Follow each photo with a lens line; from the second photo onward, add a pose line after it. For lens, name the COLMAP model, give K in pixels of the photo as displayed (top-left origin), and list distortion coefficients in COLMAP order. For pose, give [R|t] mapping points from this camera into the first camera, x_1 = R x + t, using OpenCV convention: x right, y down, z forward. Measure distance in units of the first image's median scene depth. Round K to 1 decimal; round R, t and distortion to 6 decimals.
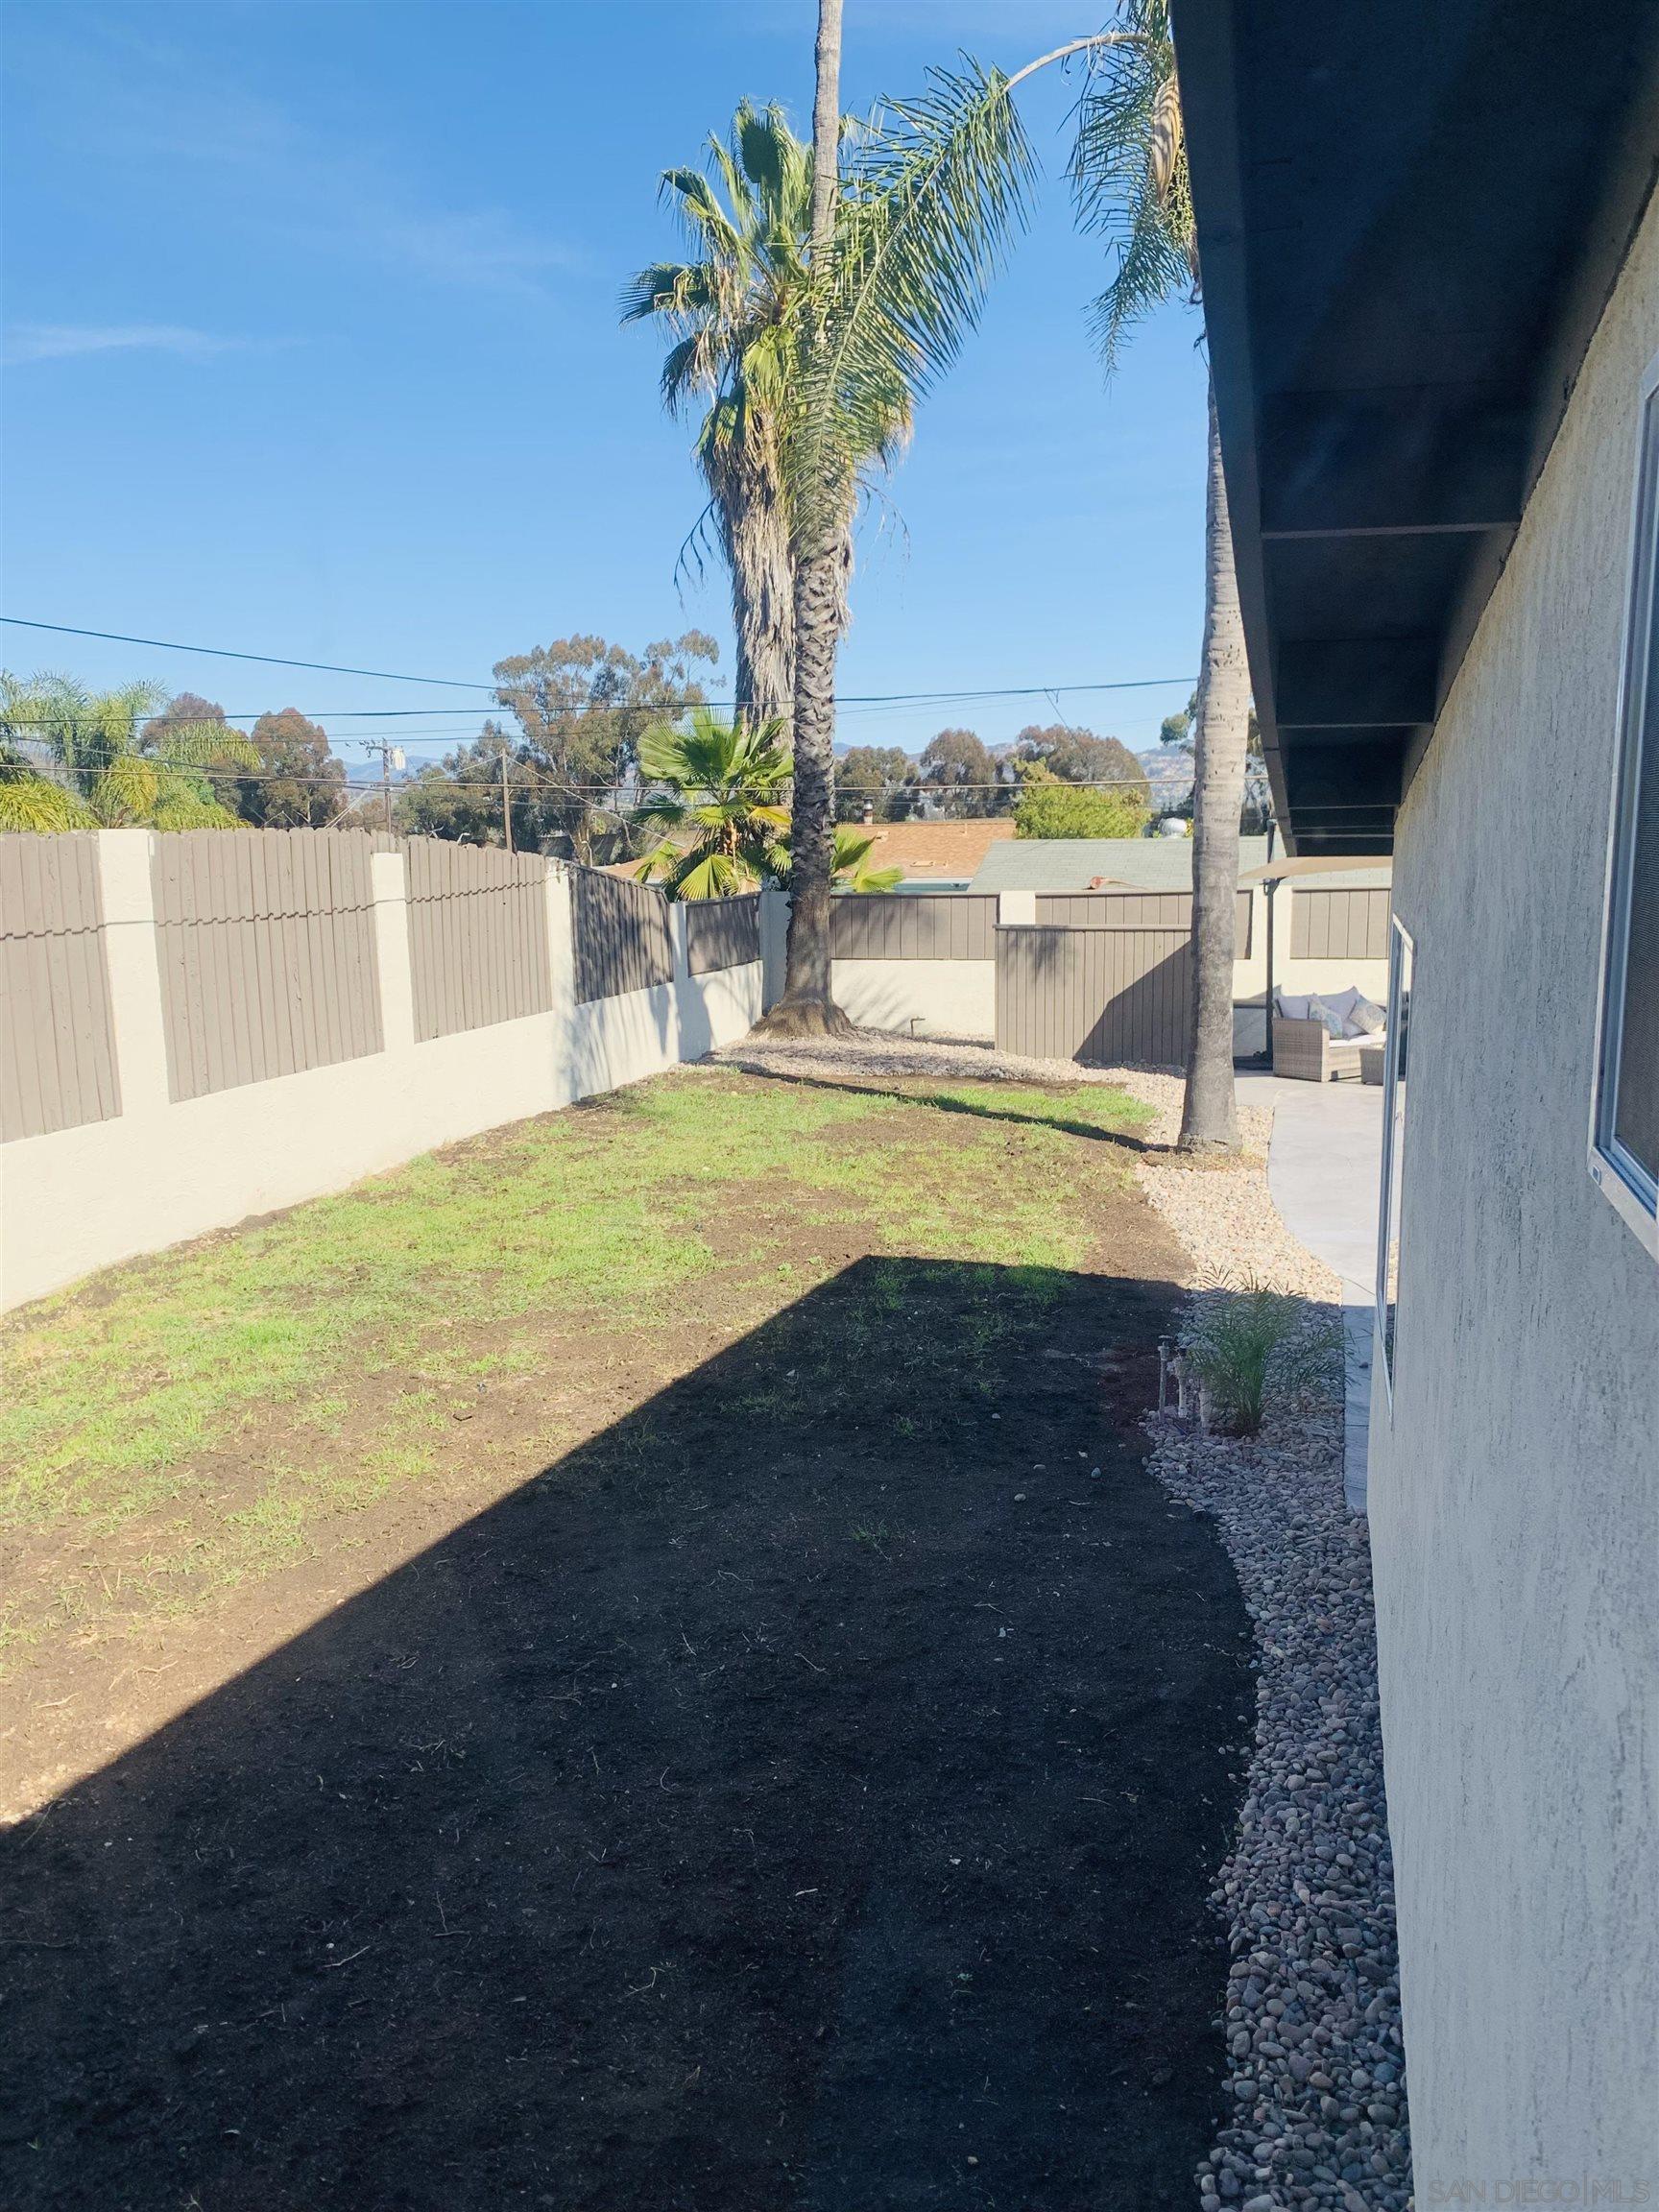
lens RADIAL K [[1692.5, 0, 812.2], [0, 1692.5, 1090.0], [0, 0, 1]] dist [0.030634, -0.039616]
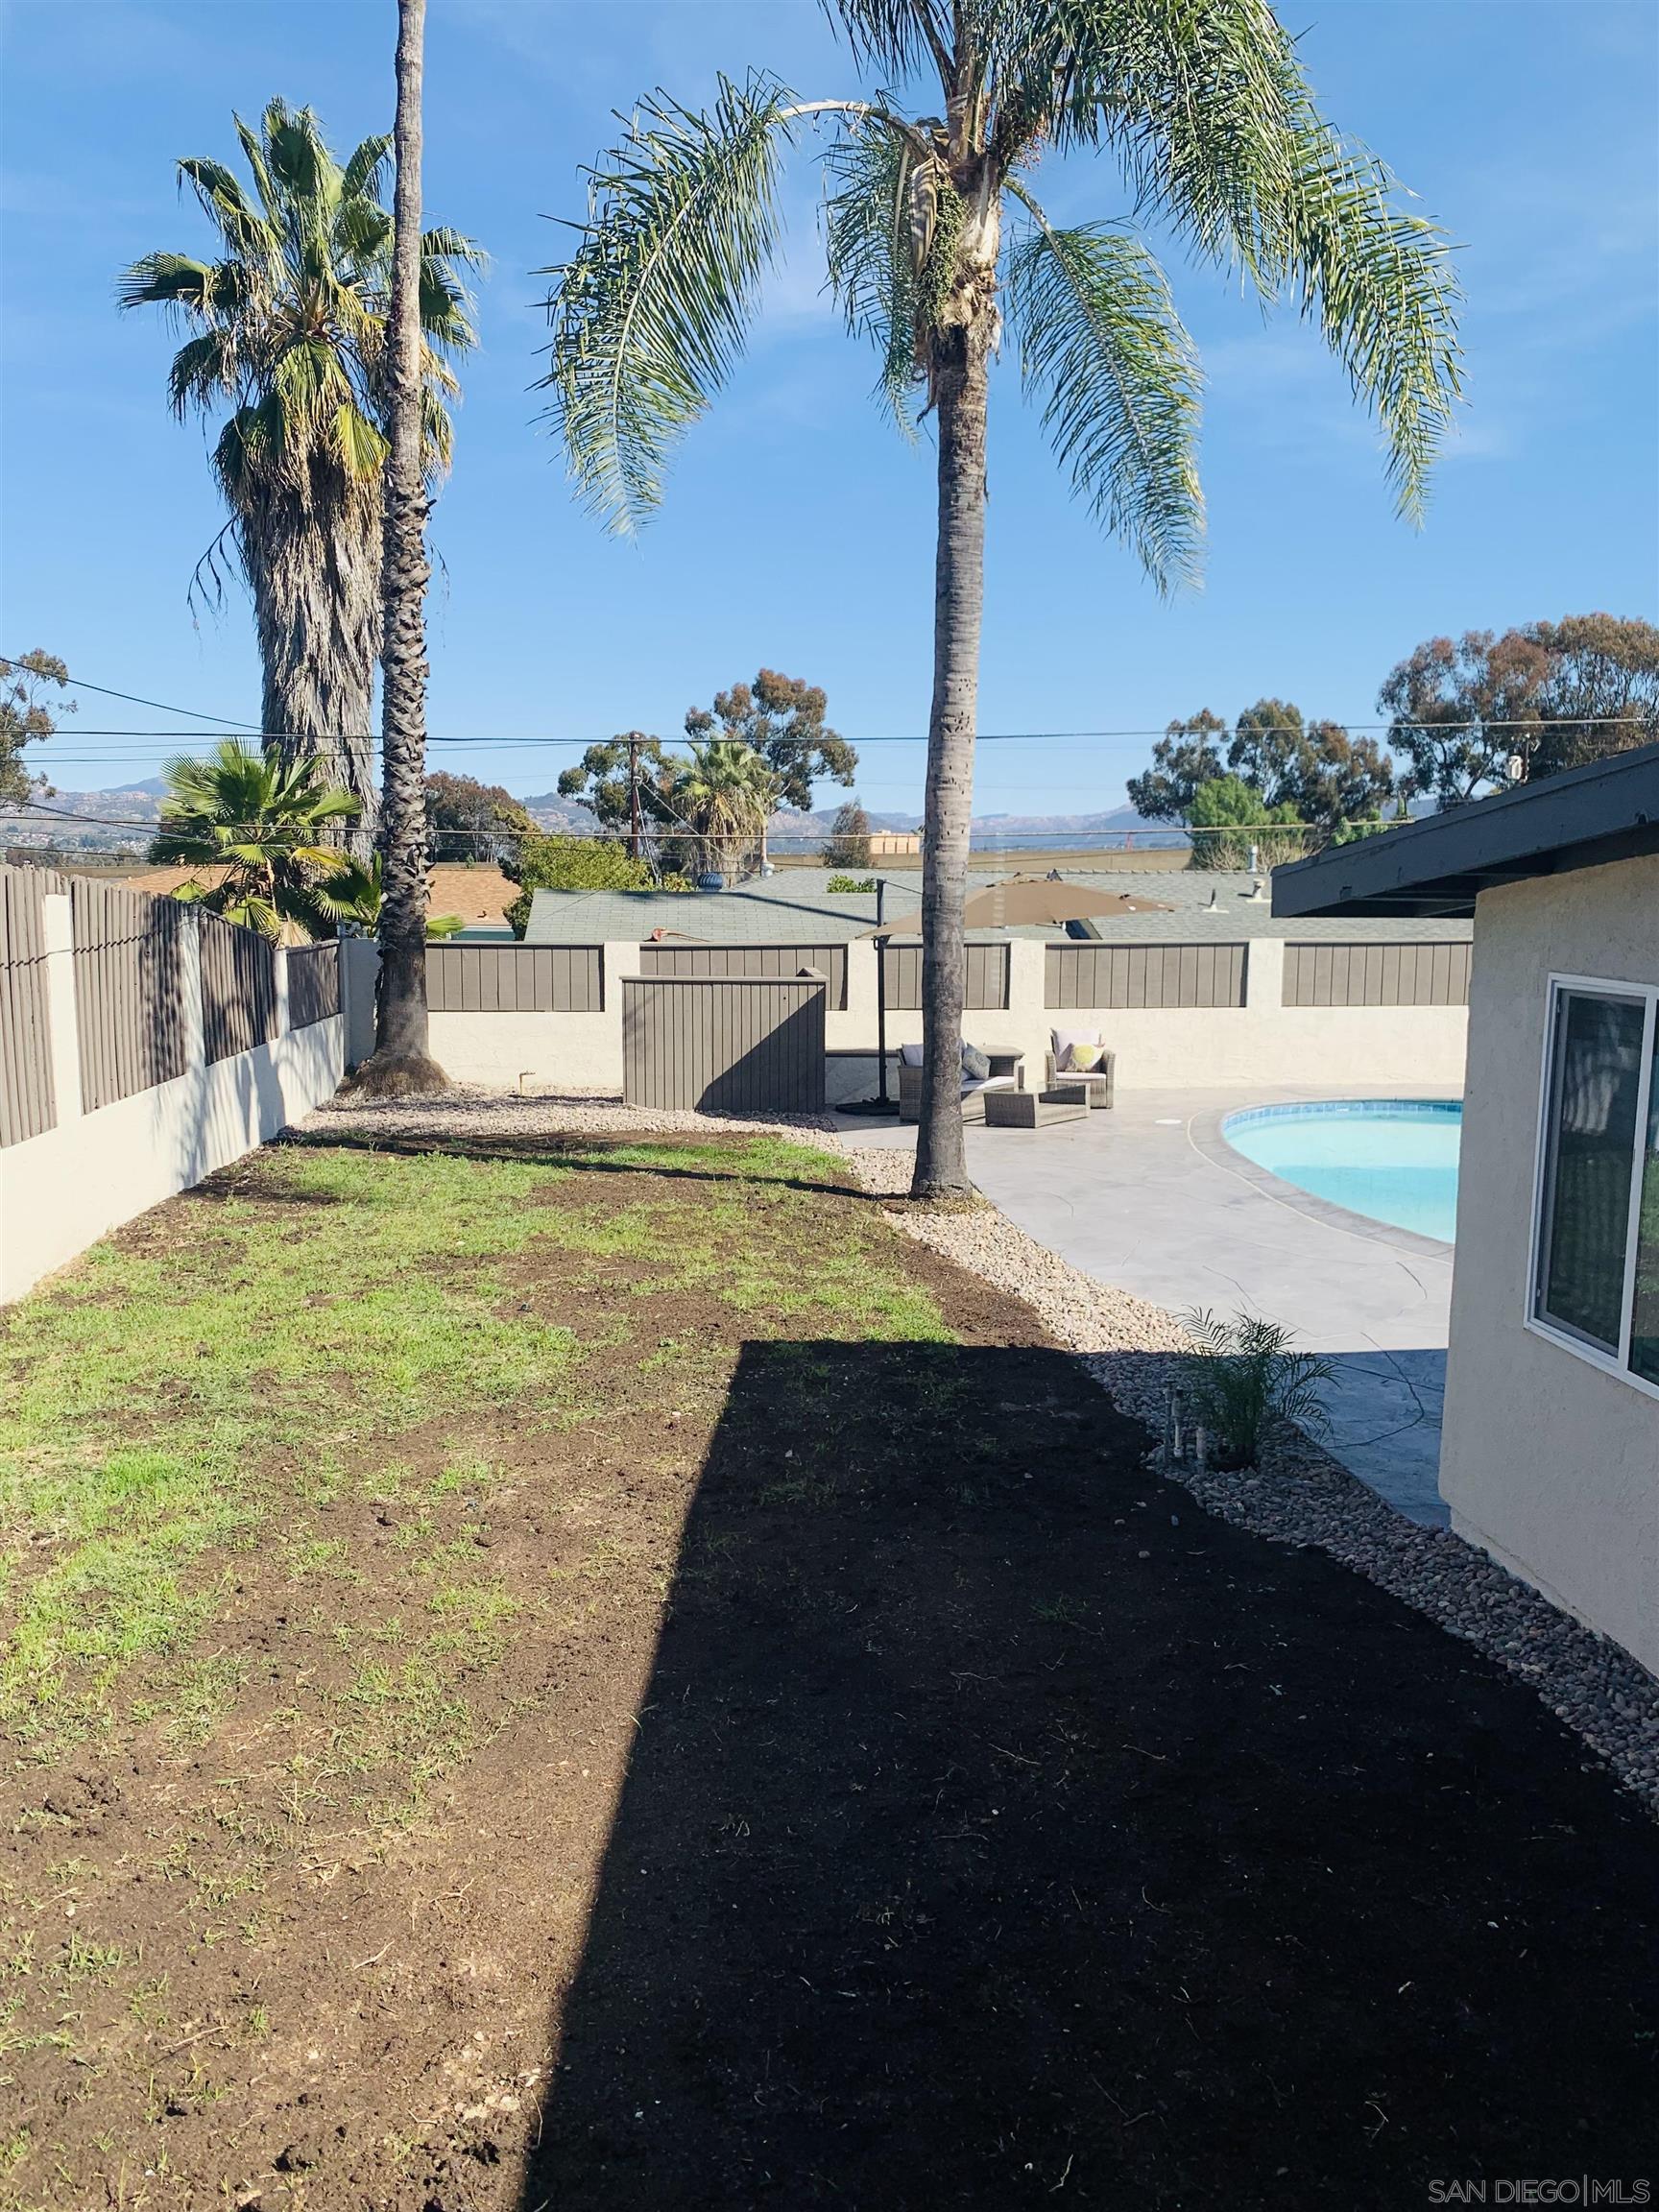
lens RADIAL K [[1692.5, 0, 832.0], [0, 1692.5, 1090.6], [0, 0, 1]] dist [0.030634, -0.039616]
pose [[0.928363, -0.024493, 0.370868, -0.208193], [0.034920, 0.999160, -0.021425, -0.008837], [-0.370032, 0.032840, 0.928438, 0.065840]]
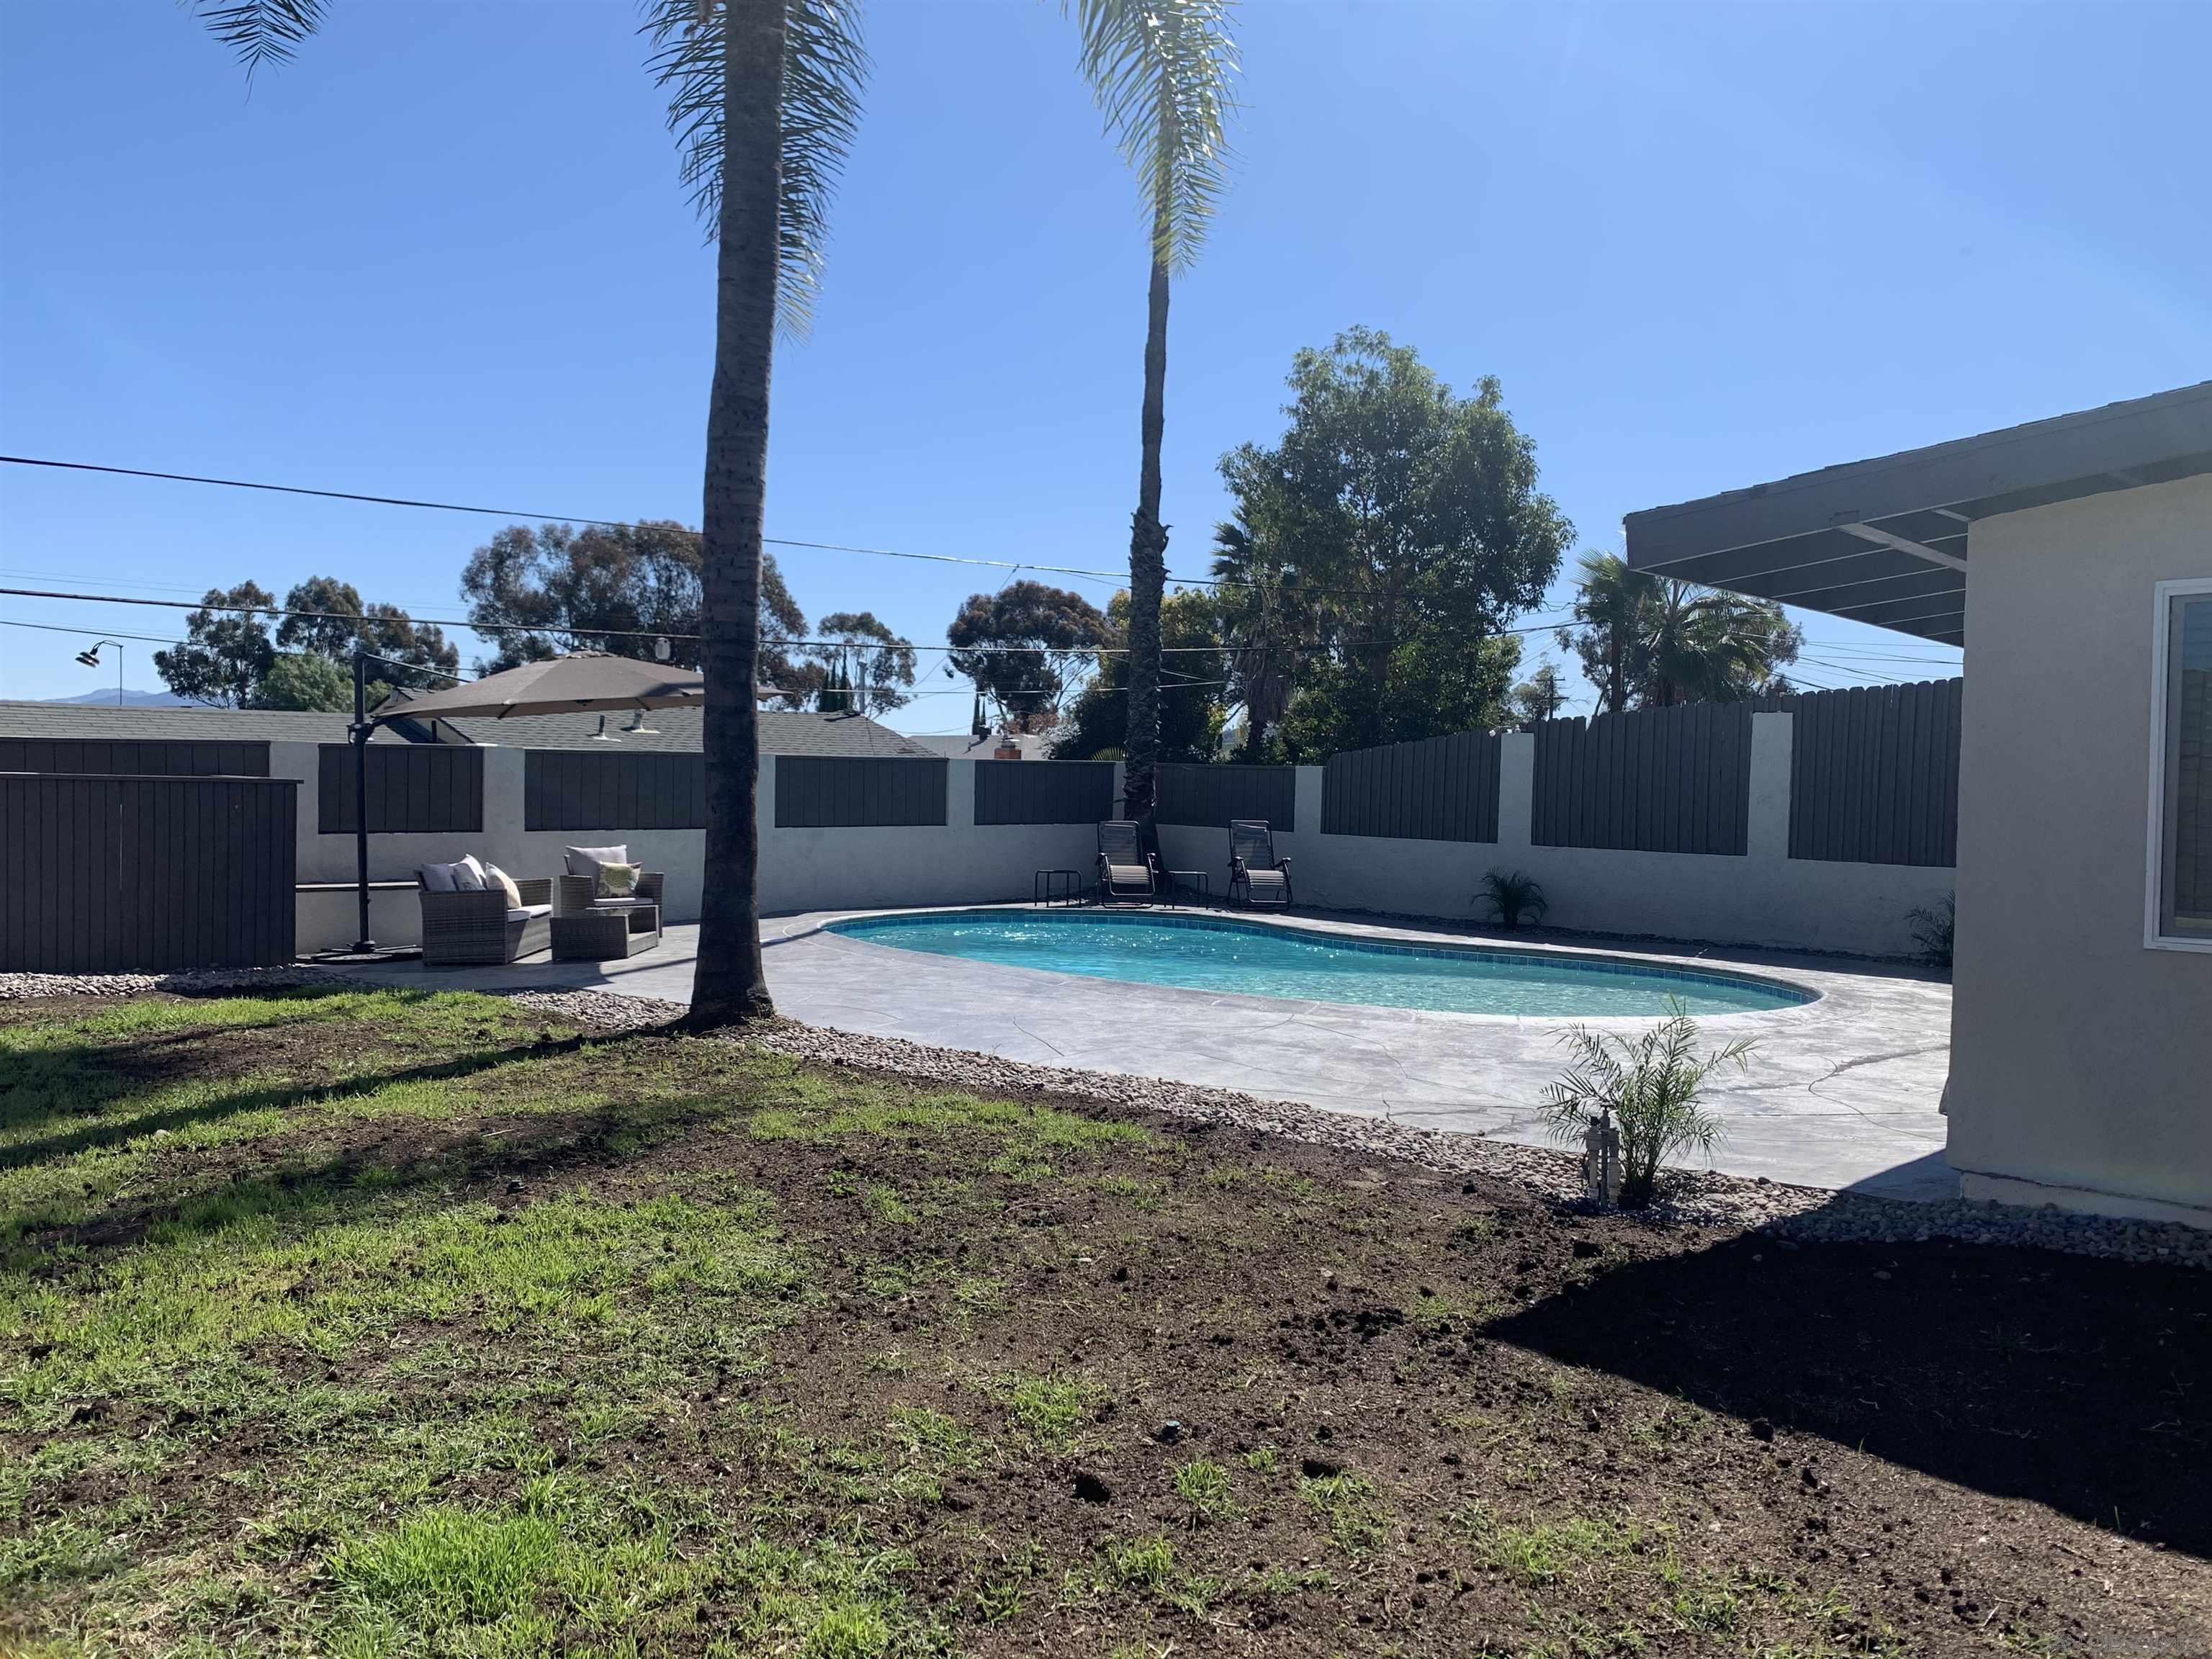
lens RADIAL K [[1692.5, 0, 1120.7], [0, 1692.5, 847.9], [0, 0, 1]] dist [0.030634, -0.039616]
pose [[0.468228, -0.007759, 0.883573, -0.385413], [0.110777, 0.992587, -0.049987, 0.017543], [-0.876636, 0.121285, 0.465617, 0.458724]]
